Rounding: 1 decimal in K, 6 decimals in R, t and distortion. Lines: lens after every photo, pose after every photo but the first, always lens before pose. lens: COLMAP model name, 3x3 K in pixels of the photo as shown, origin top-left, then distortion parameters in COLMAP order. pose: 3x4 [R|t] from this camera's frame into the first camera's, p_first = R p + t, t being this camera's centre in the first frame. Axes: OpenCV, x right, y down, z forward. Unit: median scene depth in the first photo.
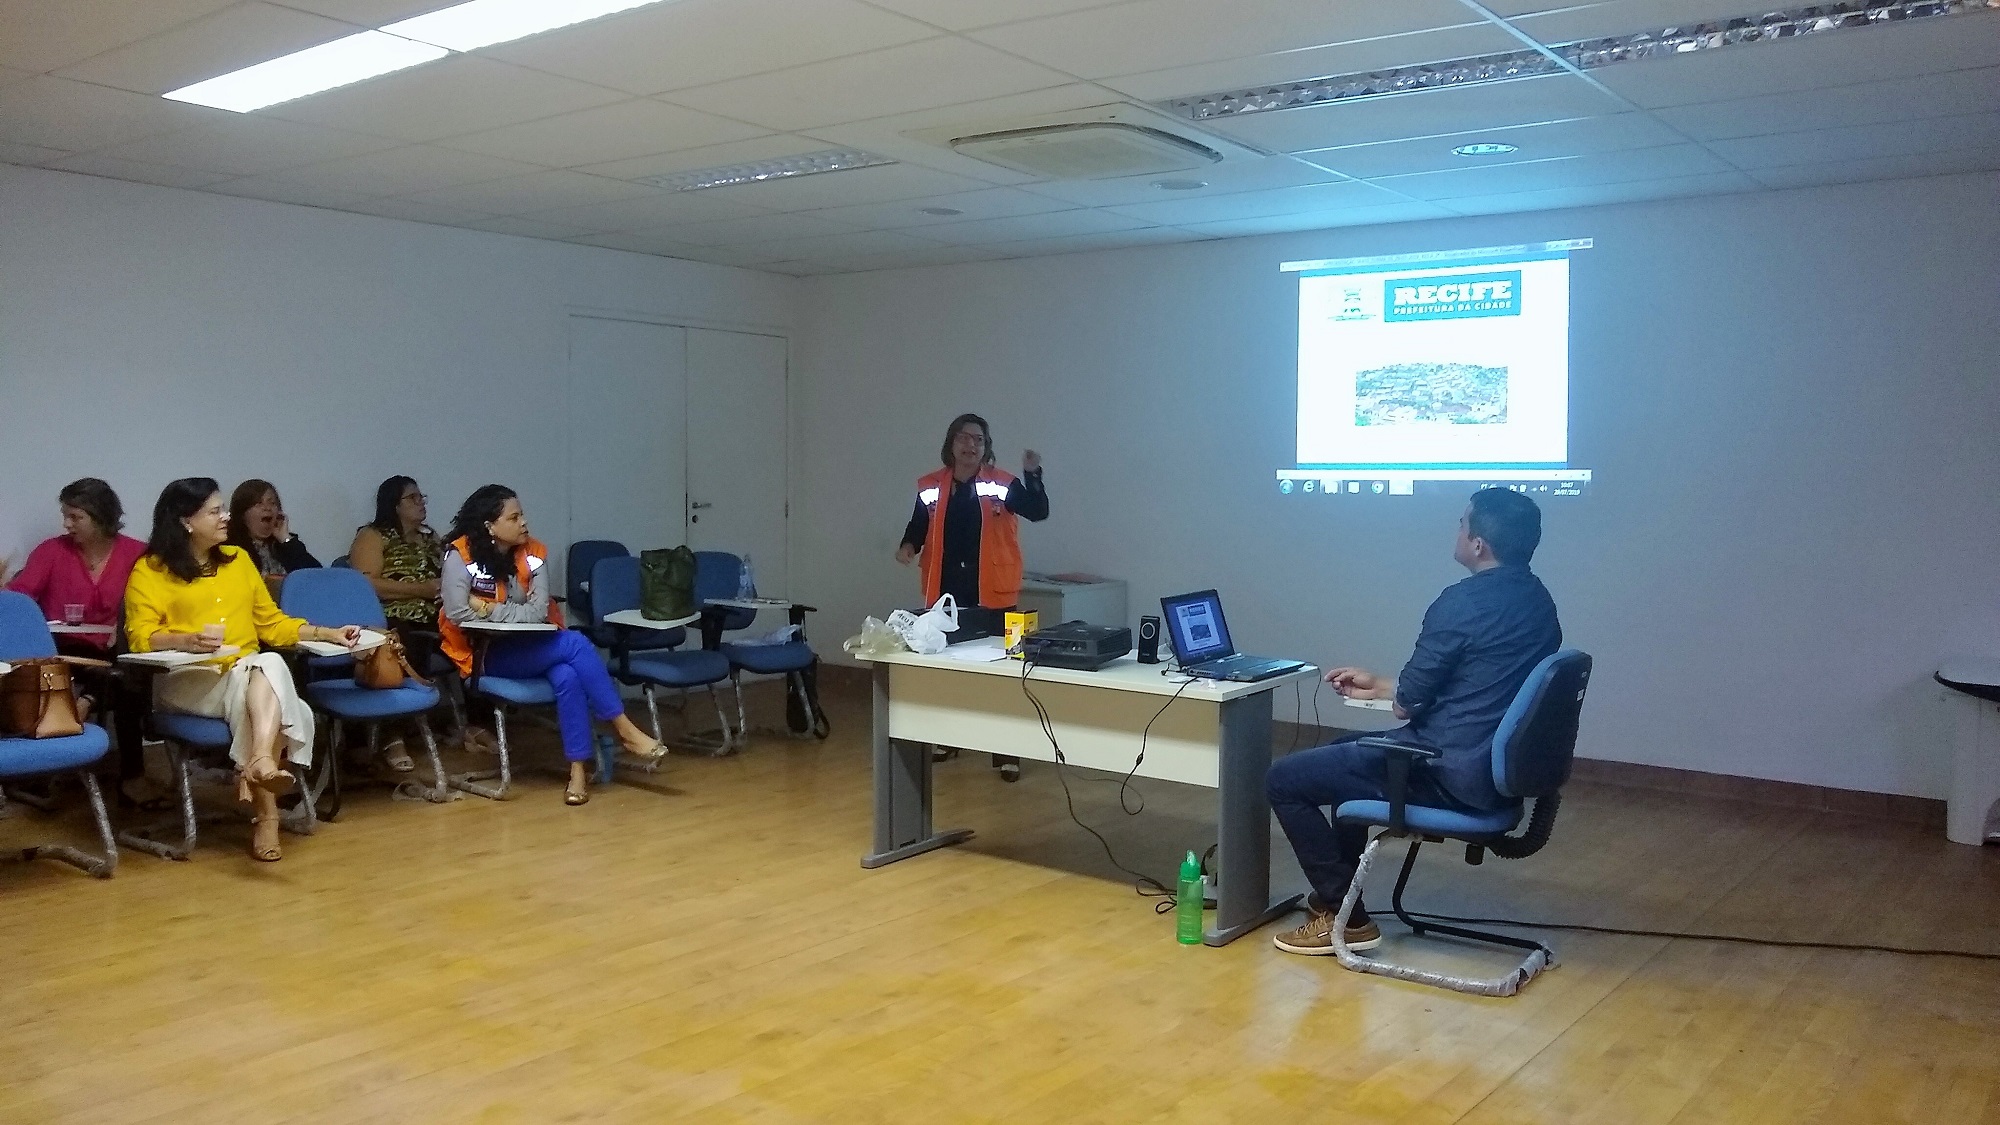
lens RADIAL K [[1580.5, 0, 1001.9], [0, 1580.5, 553.6], [0, 0, 1]] dist [-0.011429, 0.002289]
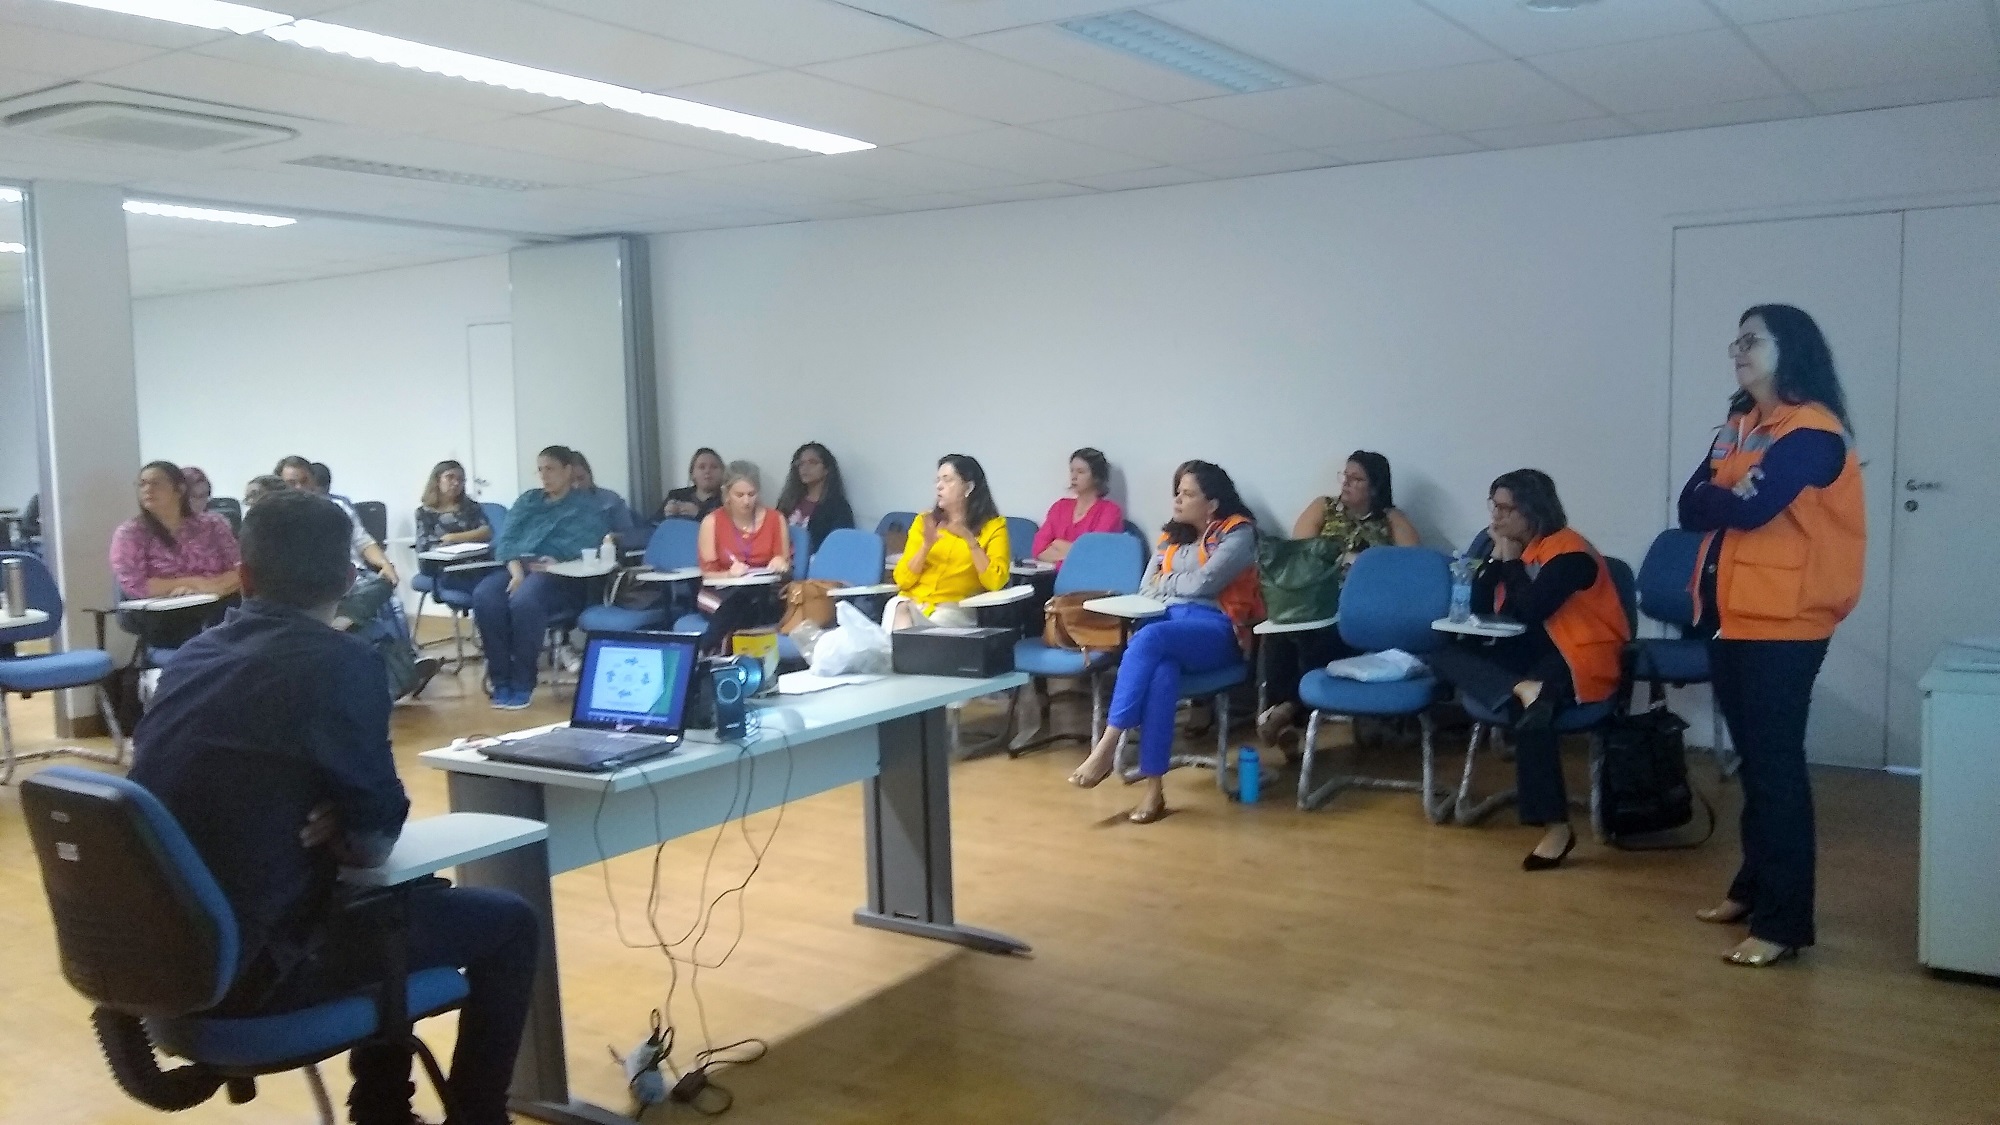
lens RADIAL K [[1580.5, 0, 1001.0], [0, 1580.5, 574.5], [0, 0, 1]] dist [-0.011429, 0.002289]
pose [[0.055813, 0.086673, -0.994672, 0.895004], [-0.039283, 0.995644, 0.084553, -0.070169], [0.997668, 0.034355, 0.058975, 1.236472]]
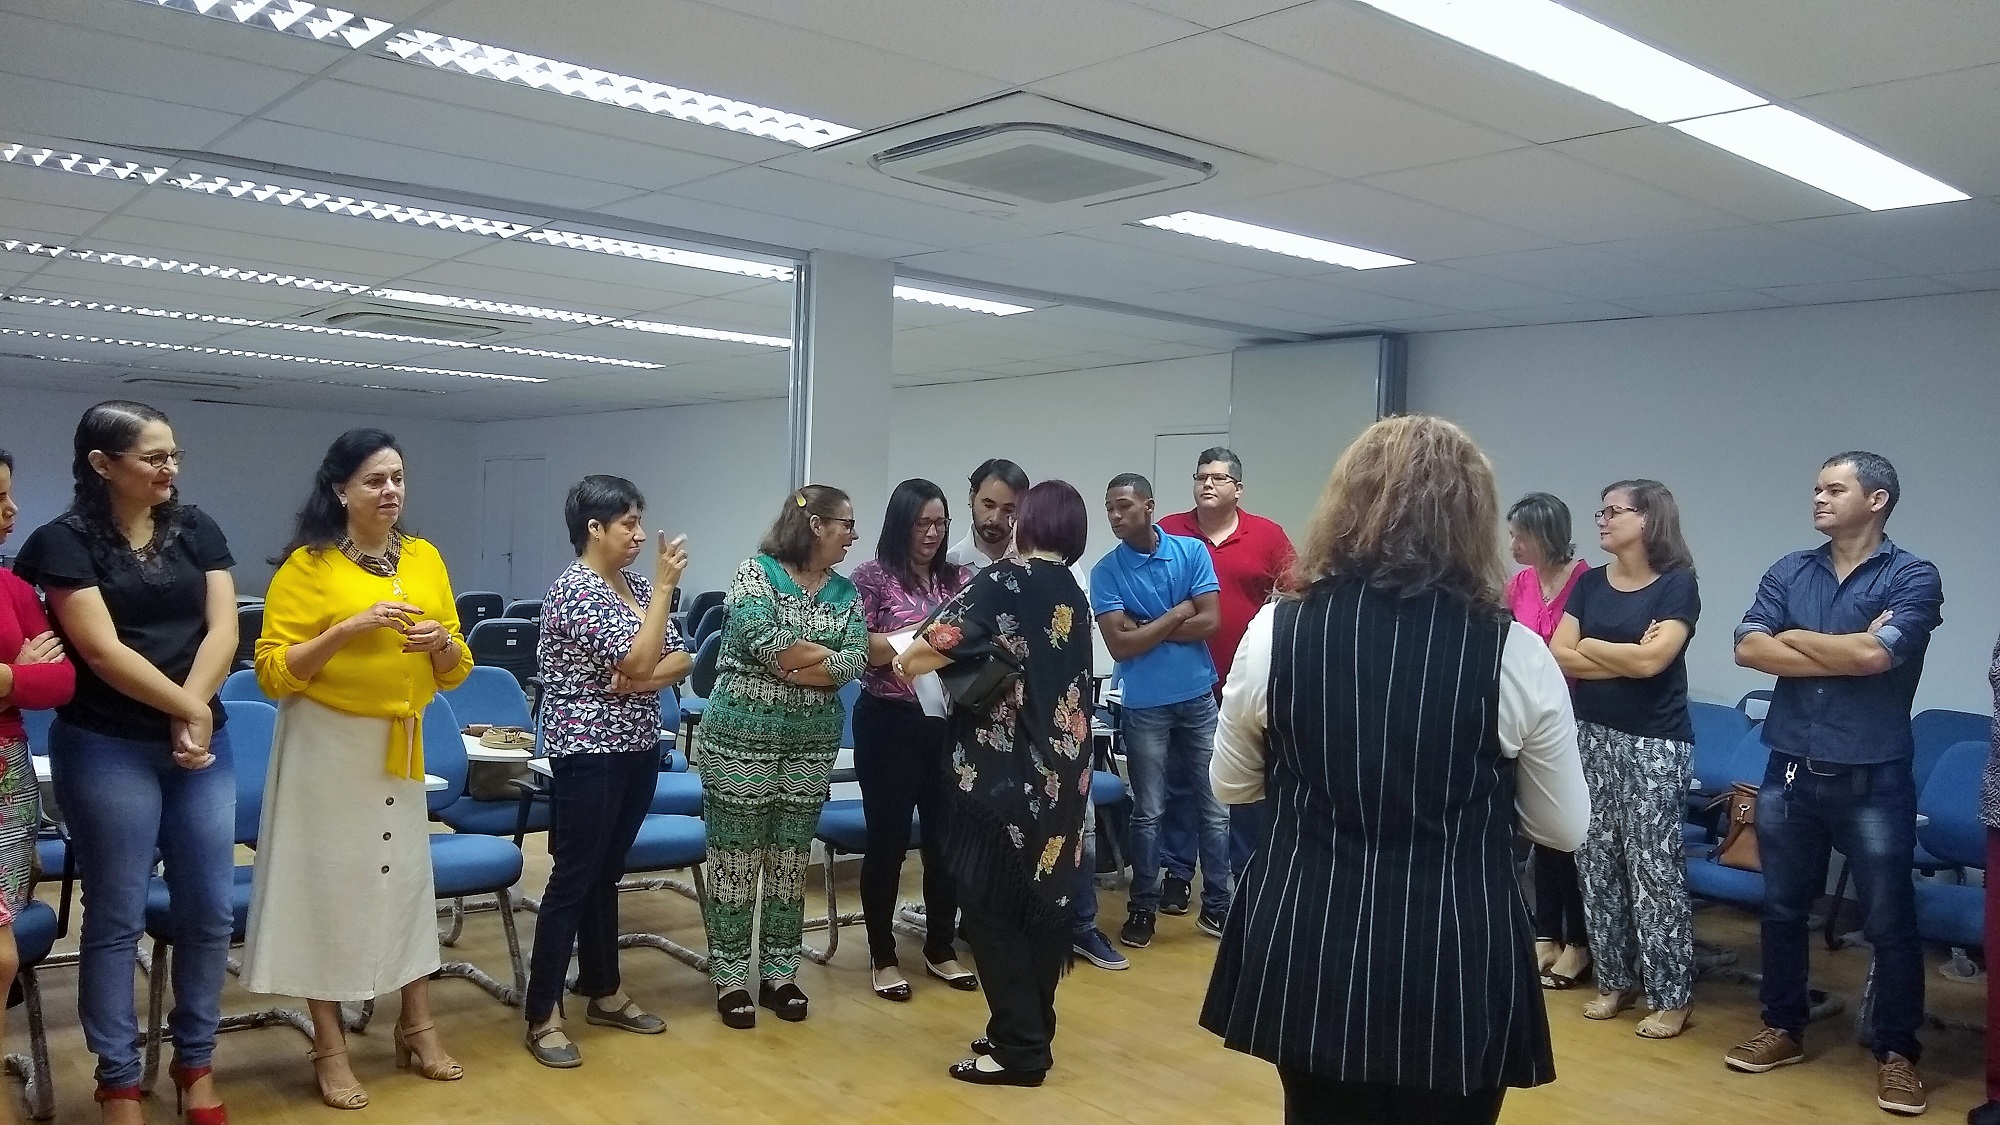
lens RADIAL K [[1580.5, 0, 990.7], [0, 1580.5, 576.1], [0, 0, 1]] dist [-0.011429, 0.002289]
pose [[-0.224107, 0.005167, -0.974551, 0.551599], [-0.094196, 0.995189, 0.026937, -0.058020], [0.970002, 0.097835, -0.222542, 0.829576]]
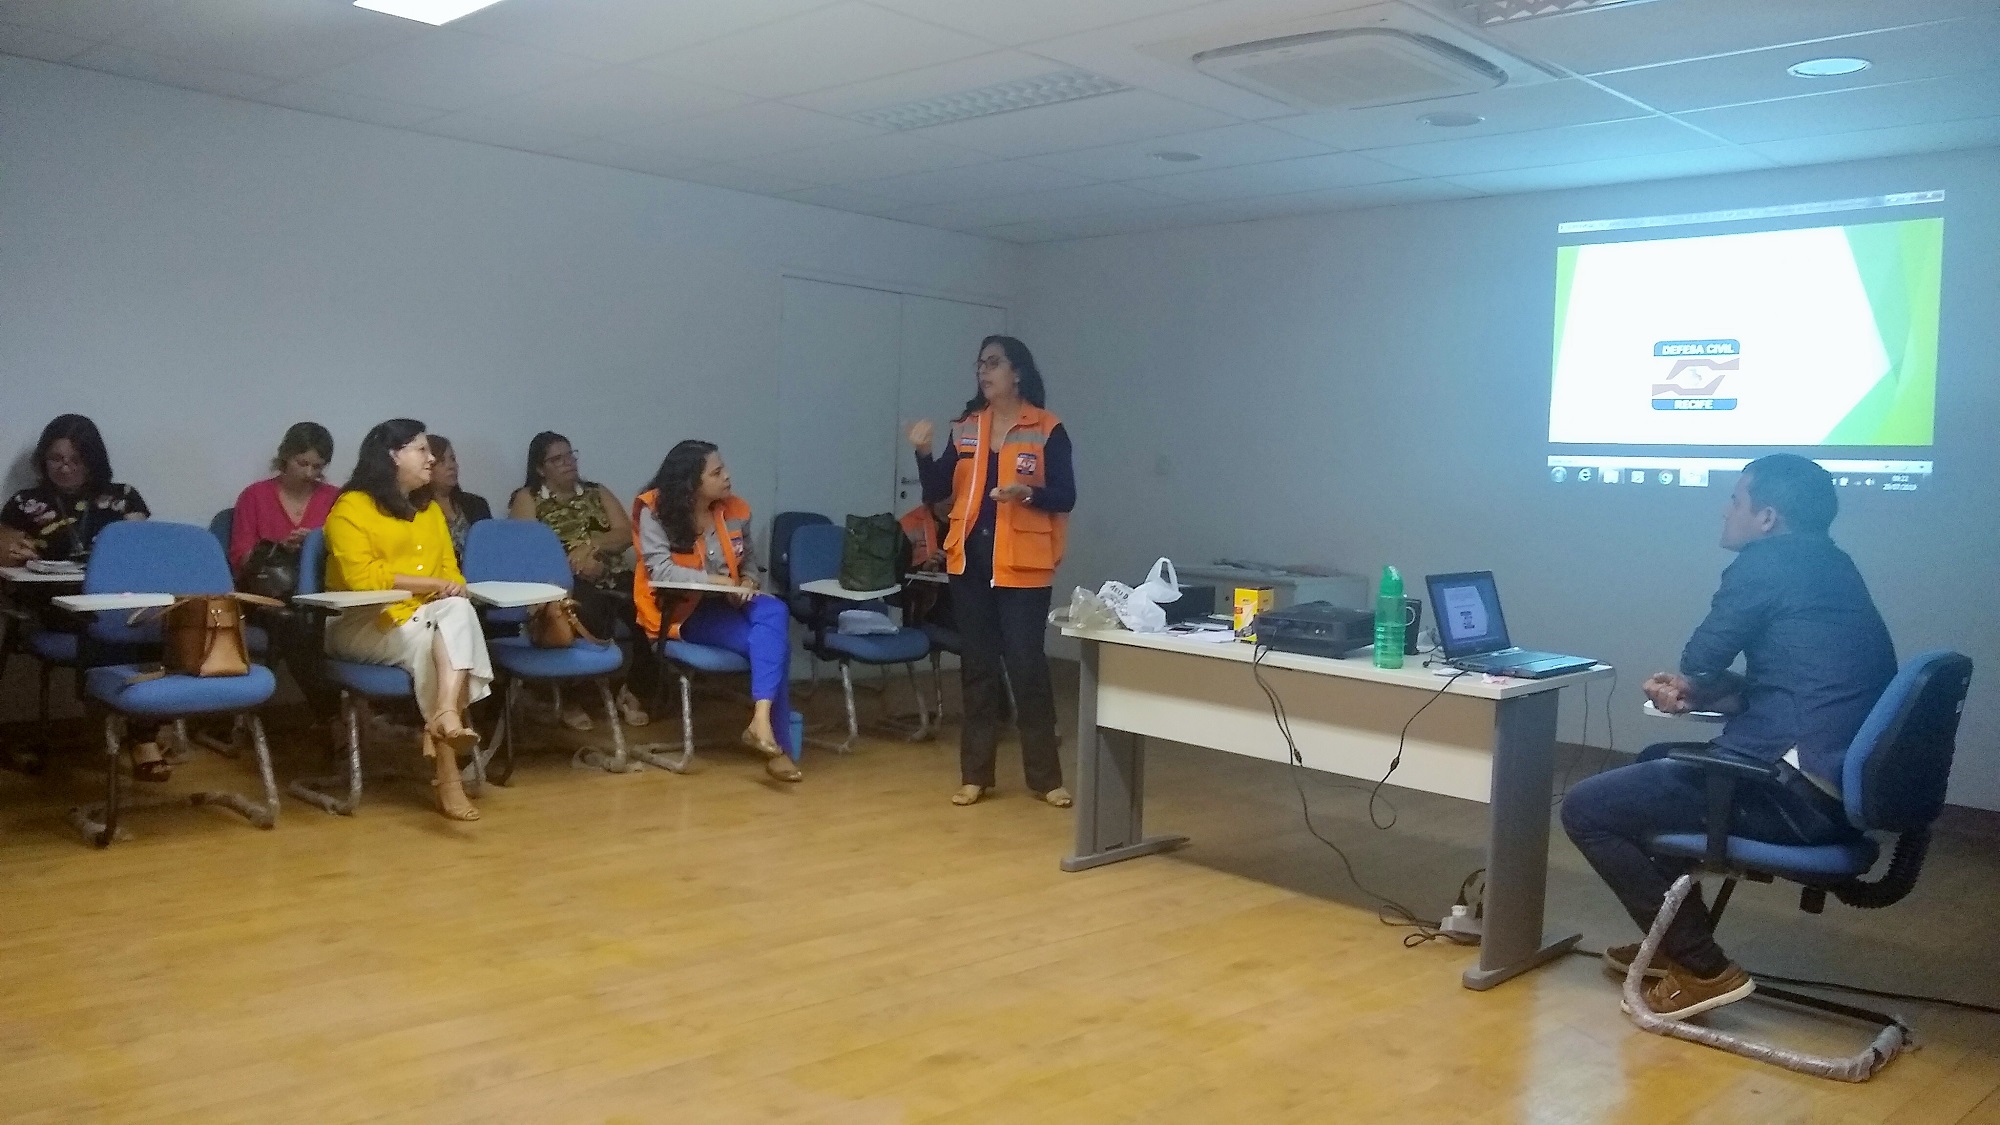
lens RADIAL K [[1580.5, 0, 992.3], [0, 1580.5, 556.6], [0, 0, 1]] dist [-0.011429, 0.002289]
pose [[0.988910, 0.037183, -0.143787, -0.007955], [-0.037820, 0.999283, -0.001698, 0.031531], [0.143621, 0.007117, 0.989607, 0.140463]]
